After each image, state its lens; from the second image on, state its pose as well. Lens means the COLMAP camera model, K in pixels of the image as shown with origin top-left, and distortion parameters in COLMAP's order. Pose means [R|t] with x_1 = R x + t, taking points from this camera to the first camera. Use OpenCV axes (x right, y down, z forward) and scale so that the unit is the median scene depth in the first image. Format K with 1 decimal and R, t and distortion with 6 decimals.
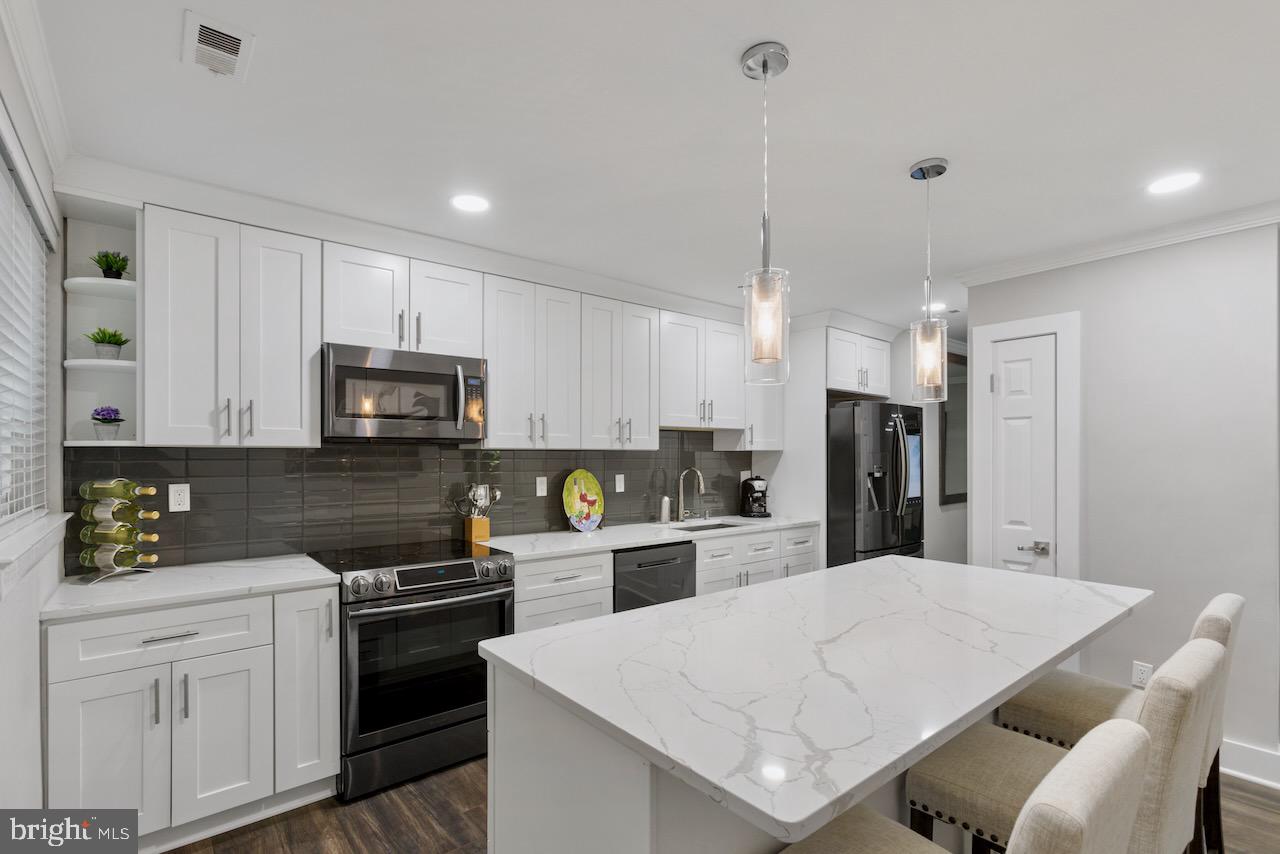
lens RADIAL K [[601.1, 0, 636.9], [0, 601.1, 457.2], [0, 0, 1]] dist [0.110932, 0.000015]
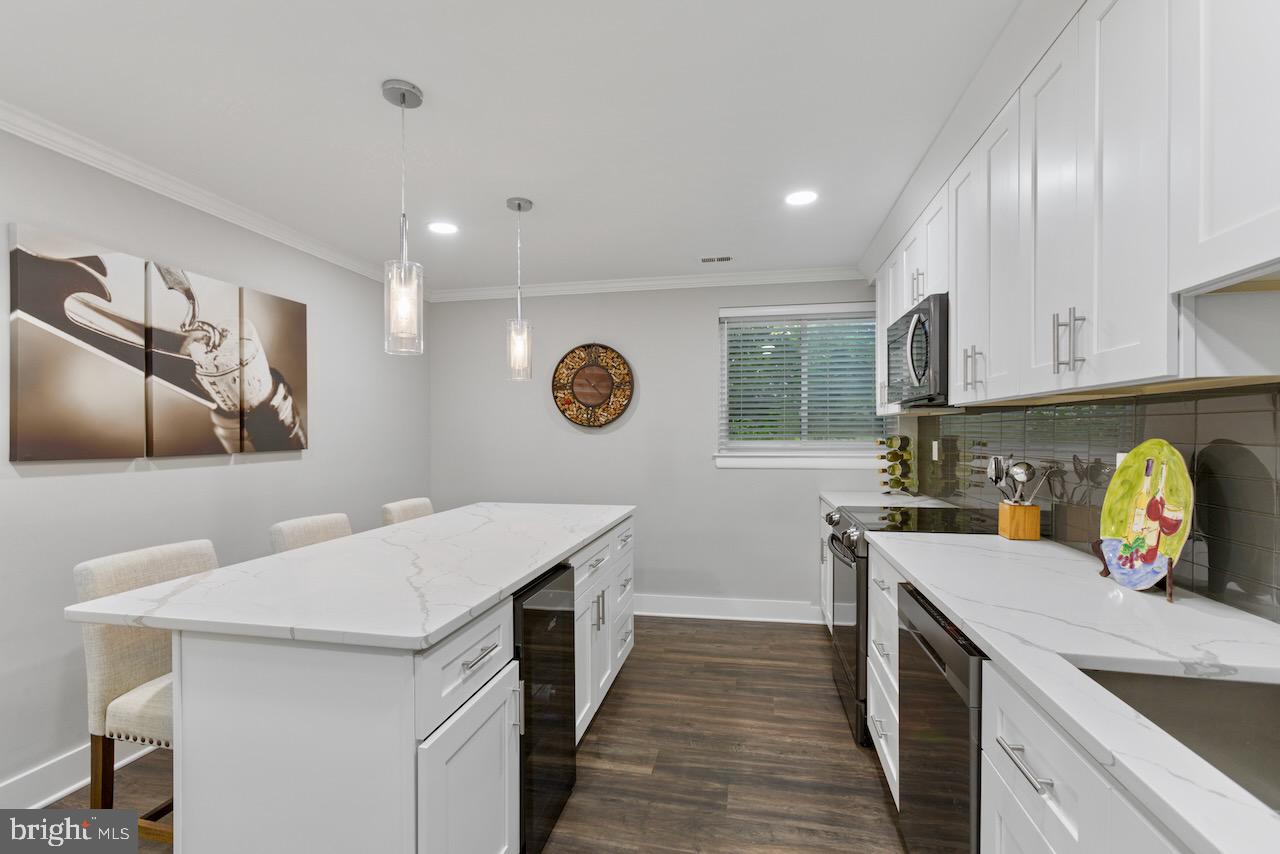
lens RADIAL K [[580.3, 0, 640.0], [0, 580.3, 427.0], [0, 0, 1]] dist [-0.001597, -0.000059]
pose [[-0.769476, -0.000810, -0.638676, 0.431748], [0.010065, 0.999860, -0.013394, 0.013739], [0.638597, -0.016735, -0.769359, 1.084406]]
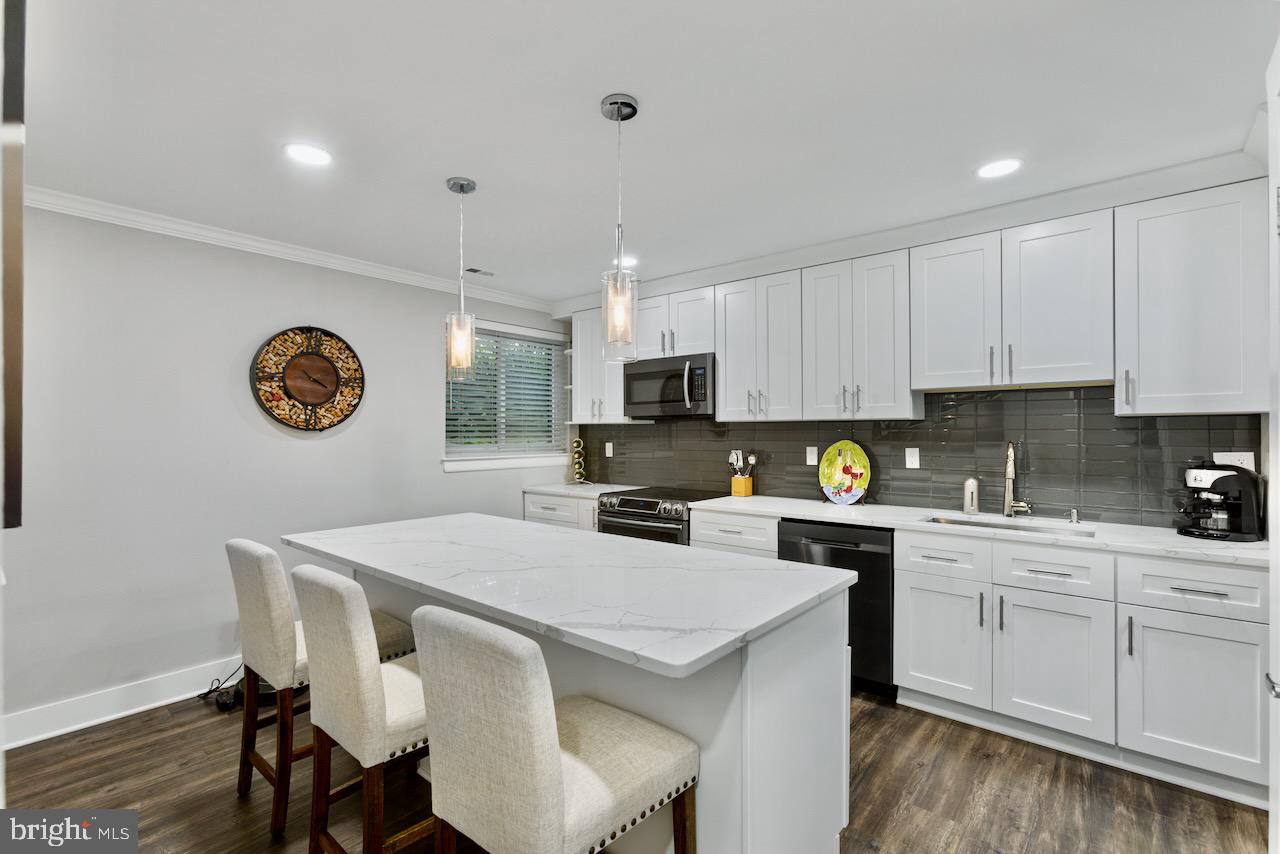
lens RADIAL K [[570.7, 0, 640.0], [0, 570.7, 415.5], [0, 0, 1]] dist [-0.001396, -0.000016]
pose [[0.196499, -0.025607, -0.980170, 0.753136], [0.007577, 0.999669, -0.024598, -0.000062], [0.980475, -0.002593, 0.196628, 0.493452]]
